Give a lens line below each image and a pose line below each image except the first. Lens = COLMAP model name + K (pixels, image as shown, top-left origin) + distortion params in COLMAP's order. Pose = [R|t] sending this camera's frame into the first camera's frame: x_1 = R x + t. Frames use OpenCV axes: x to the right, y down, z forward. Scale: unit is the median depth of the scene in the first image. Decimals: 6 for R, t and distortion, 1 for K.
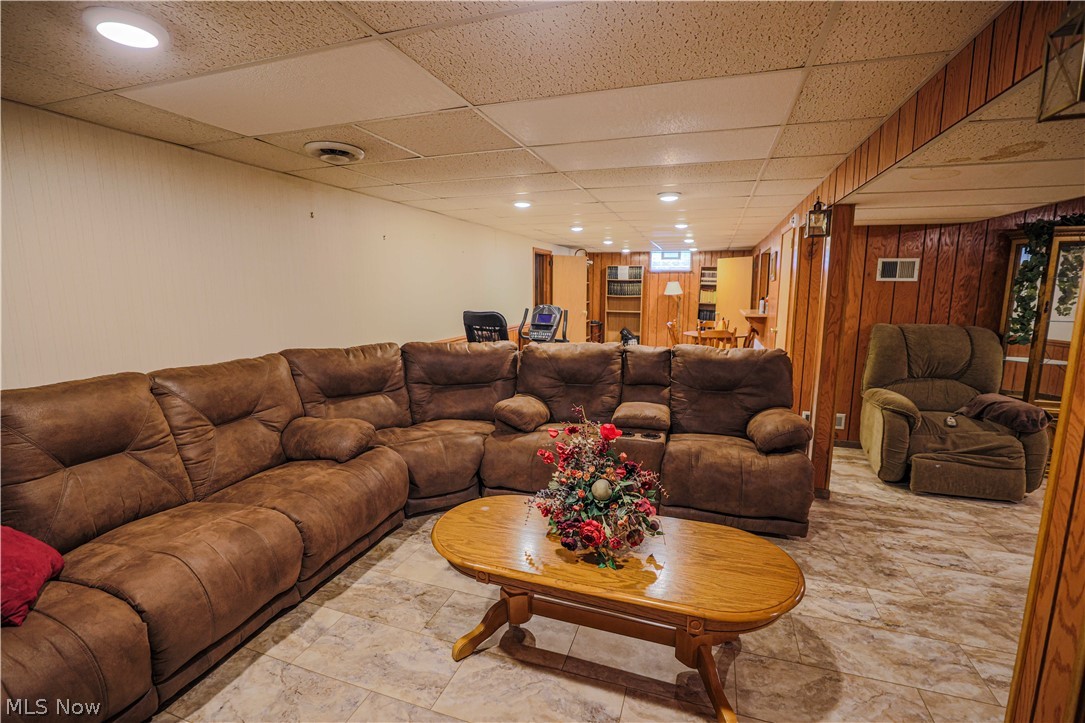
lens RADIAL K [[492.5, 0, 540.3], [0, 492.5, 359.5], [0, 0, 1]] dist [-0.034462, 0.009609]
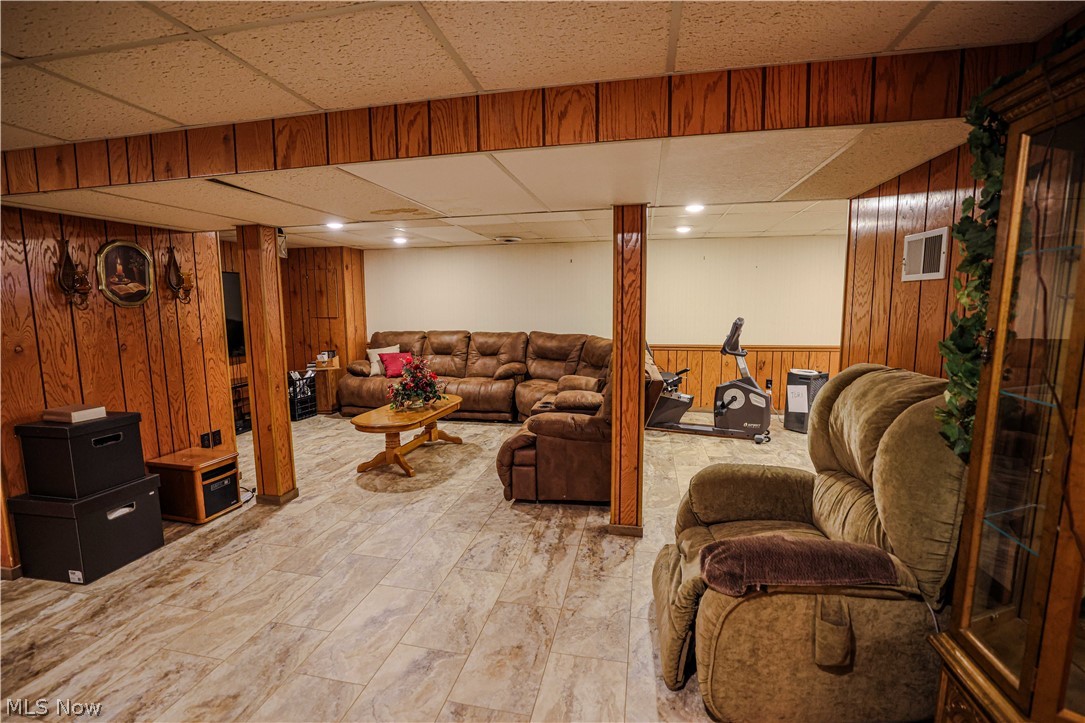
lens RADIAL K [[492.5, 0, 540.2], [0, 492.5, 362.0], [0, 0, 1]] dist [-0.034462, 0.009609]
pose [[0.121526, 0.118470, -0.985493, 1.563253], [-0.136081, 0.985465, 0.101685, -0.109231], [0.983216, 0.121749, 0.135881, 0.777991]]
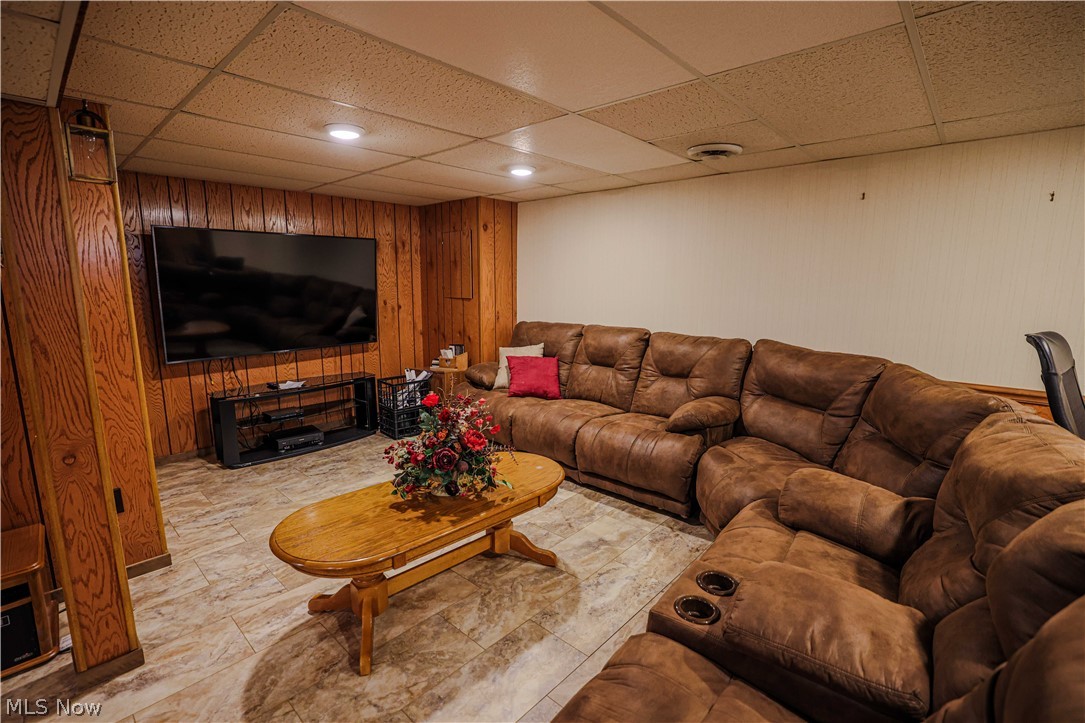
lens RADIAL K [[492.5, 0, 541.1], [0, 492.5, 359.3], [0, 0, 1]] dist [-0.034462, 0.009609]
pose [[-0.400710, 0.145562, -0.904568, 0.647375], [-0.137583, 0.966543, 0.216482, -0.143536], [0.905816, 0.211200, -0.367277, 0.979881]]
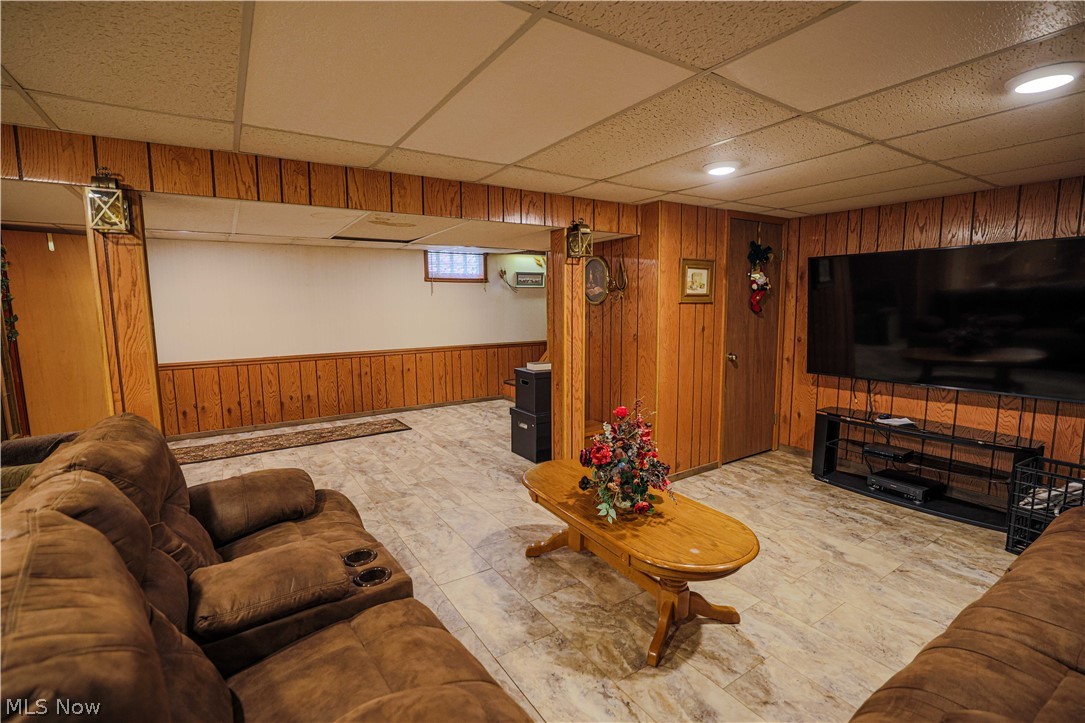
lens RADIAL K [[492.5, 0, 542.4], [0, 492.5, 362.5], [0, 0, 1]] dist [-0.034462, 0.009609]
pose [[-0.789949, -0.065998, 0.609611, -0.293154], [0.099994, 0.967016, 0.234266, -0.187532], [-0.604965, 0.246016, -0.757294, 1.245063]]
